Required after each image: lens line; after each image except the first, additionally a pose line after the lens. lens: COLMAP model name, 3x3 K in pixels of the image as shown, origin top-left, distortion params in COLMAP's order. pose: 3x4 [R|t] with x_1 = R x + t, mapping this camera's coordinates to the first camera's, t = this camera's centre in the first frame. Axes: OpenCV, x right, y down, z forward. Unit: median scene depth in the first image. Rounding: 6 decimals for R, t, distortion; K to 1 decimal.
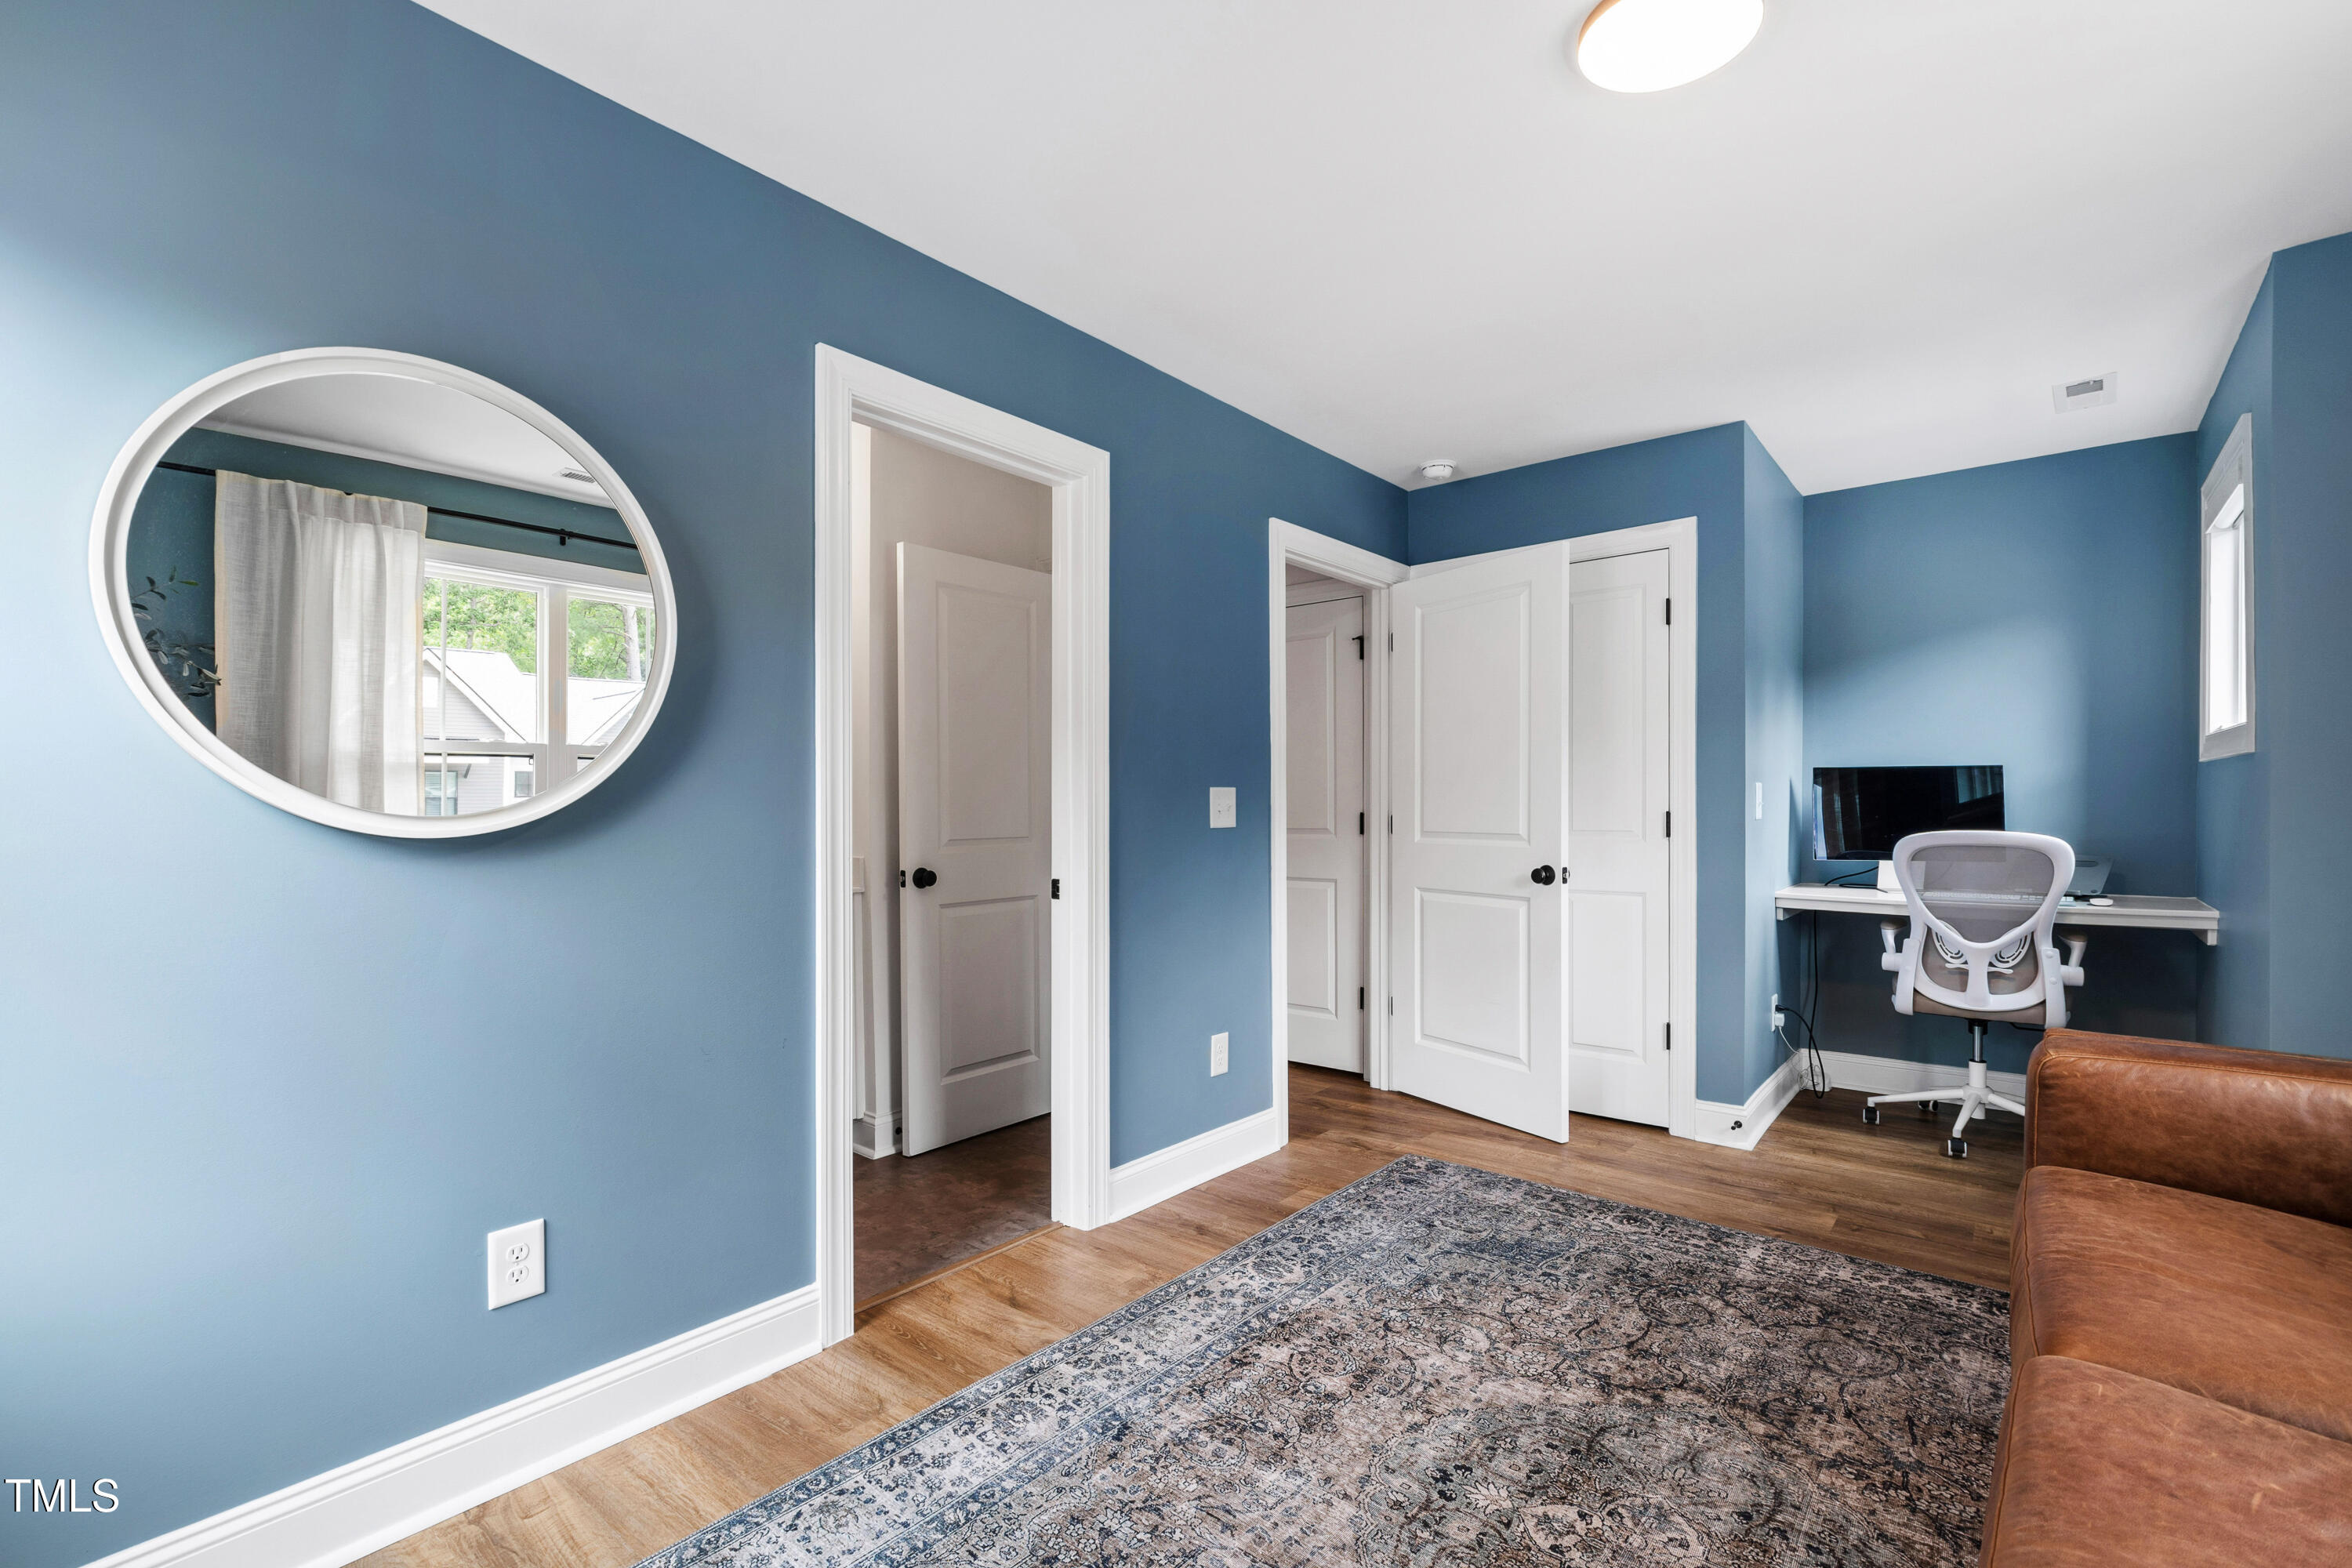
lens RADIAL K [[1065.1, 0, 1179.4], [0, 1065.1, 796.5], [0, 0, 1]] dist [-0.004574, -0.000647]
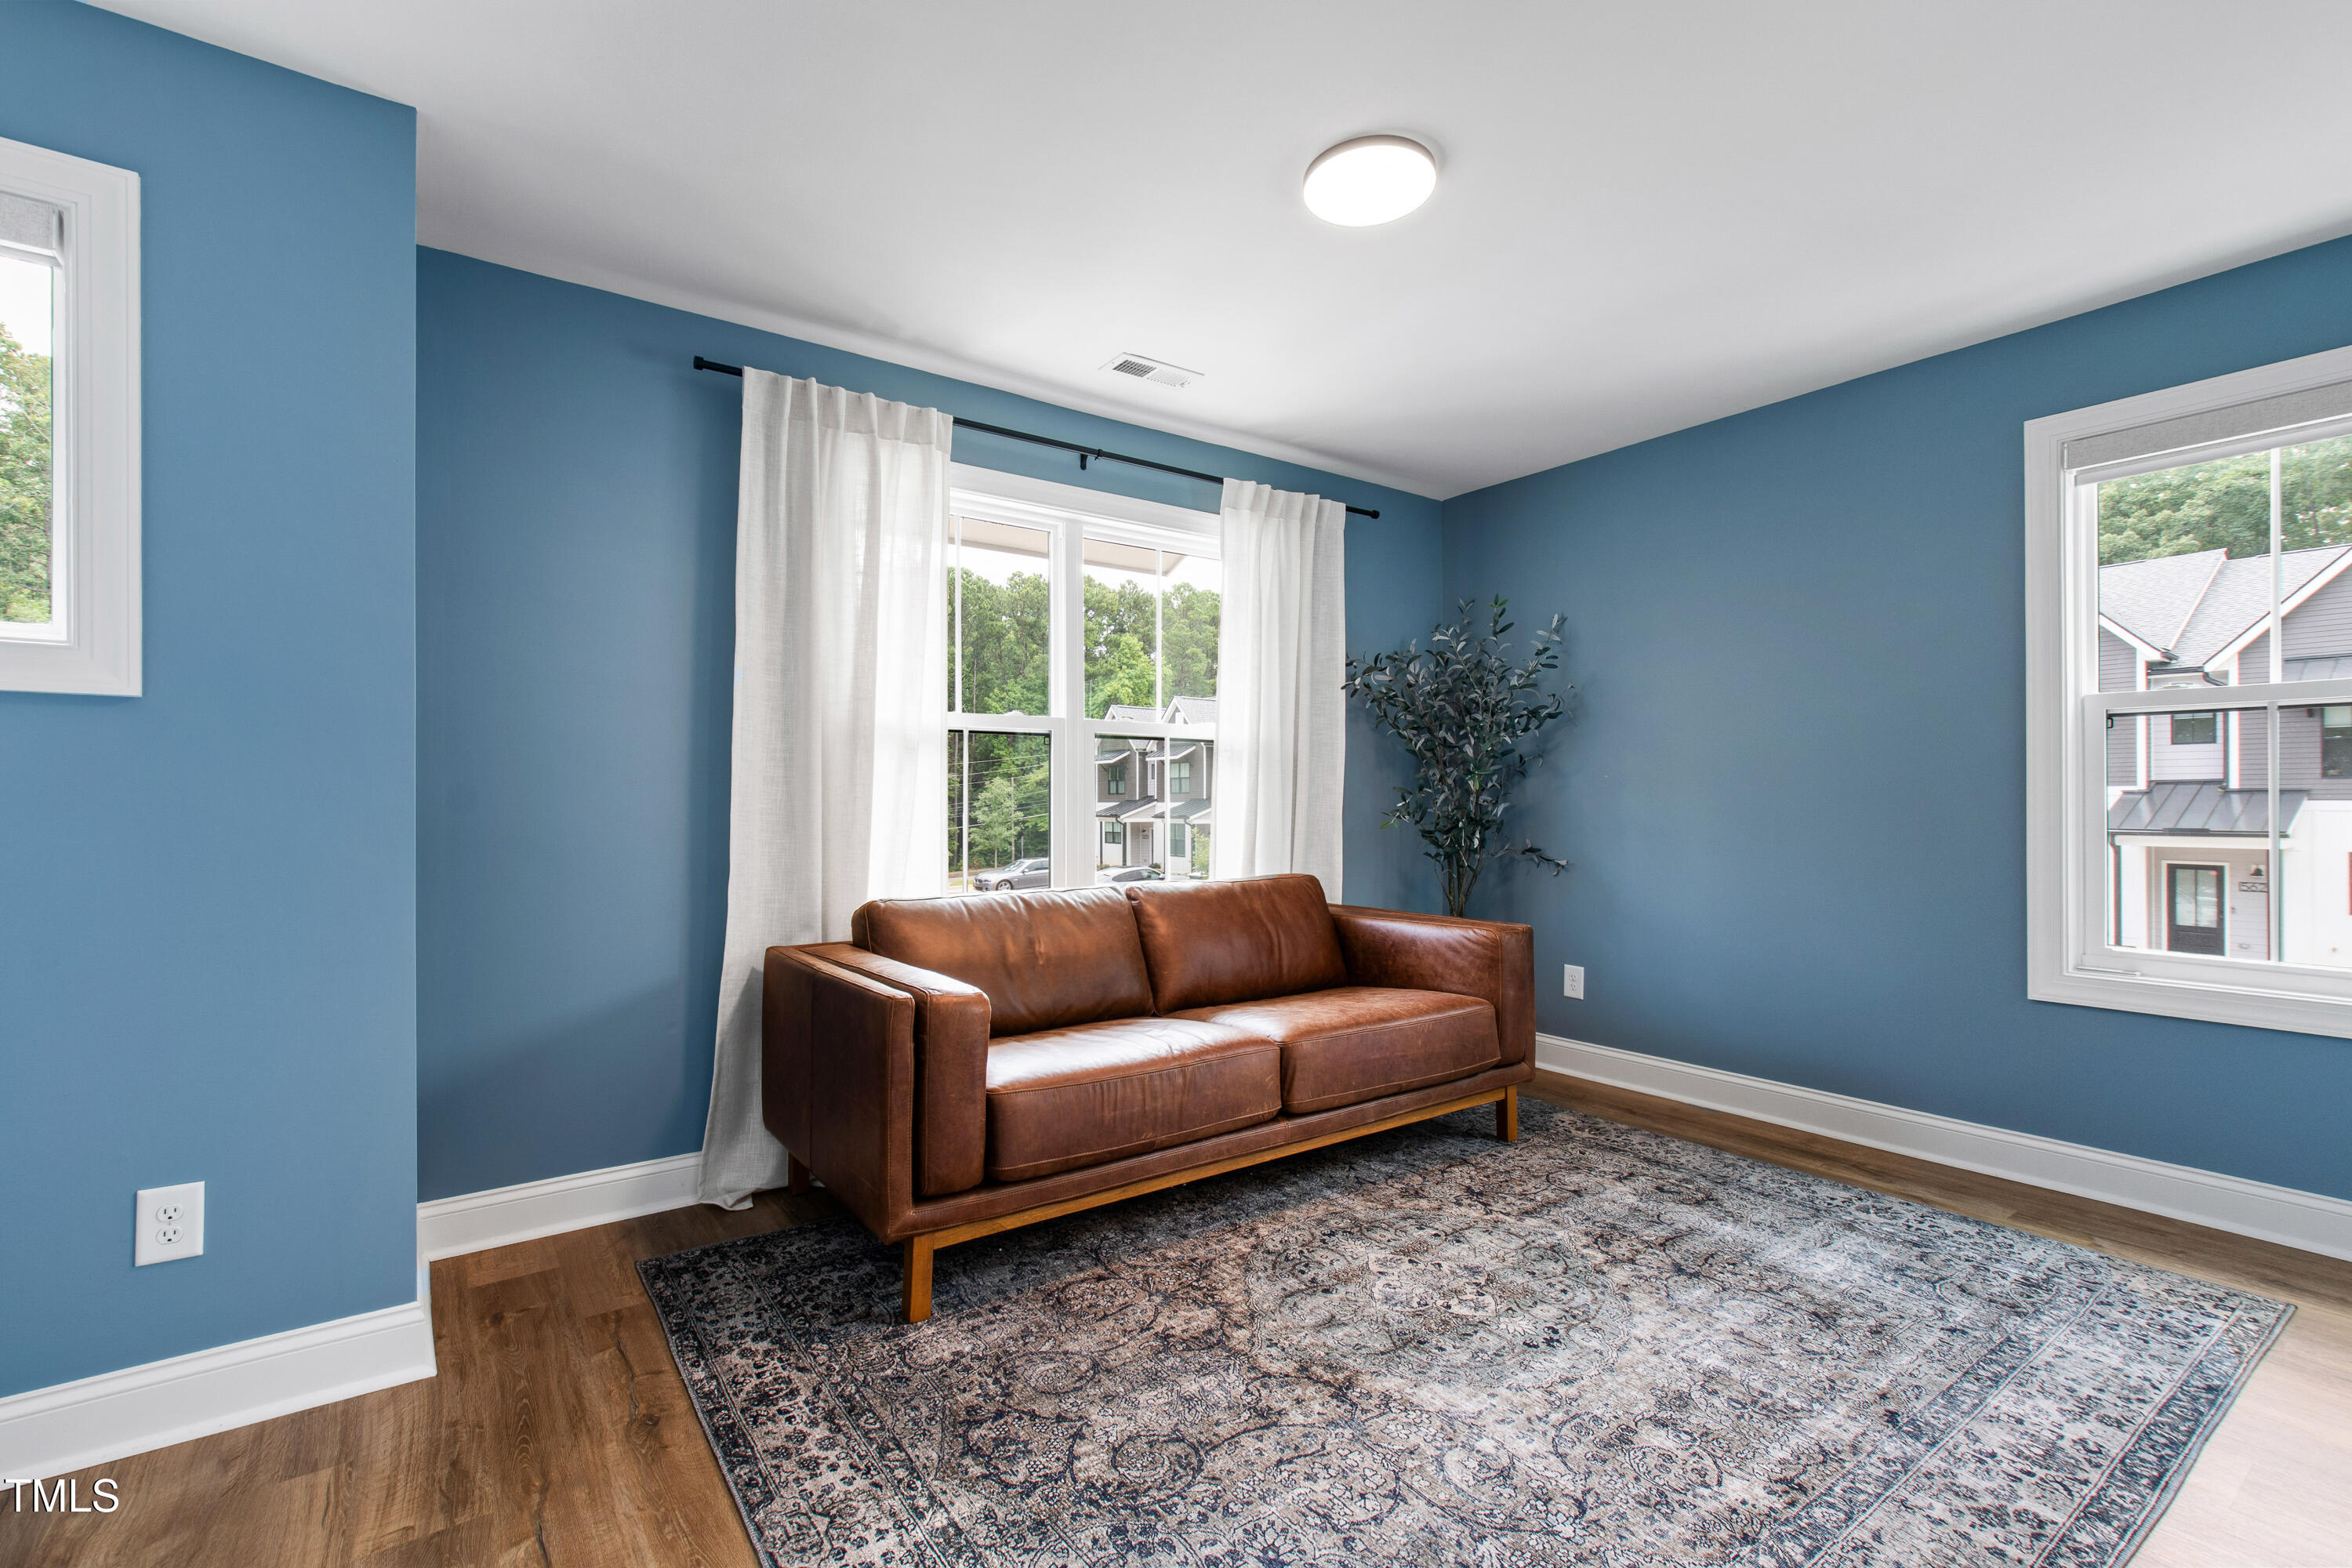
lens RADIAL K [[1065.1, 0, 1172.5], [0, 1065.1, 792.2], [0, 0, 1]] dist [-0.004574, -0.000647]
pose [[-0.969633, 0.007220, 0.244460, 0.307858], [0.002886, 0.999832, -0.018085, 0.044796], [-0.244549, -0.016831, -0.969491, 1.913549]]
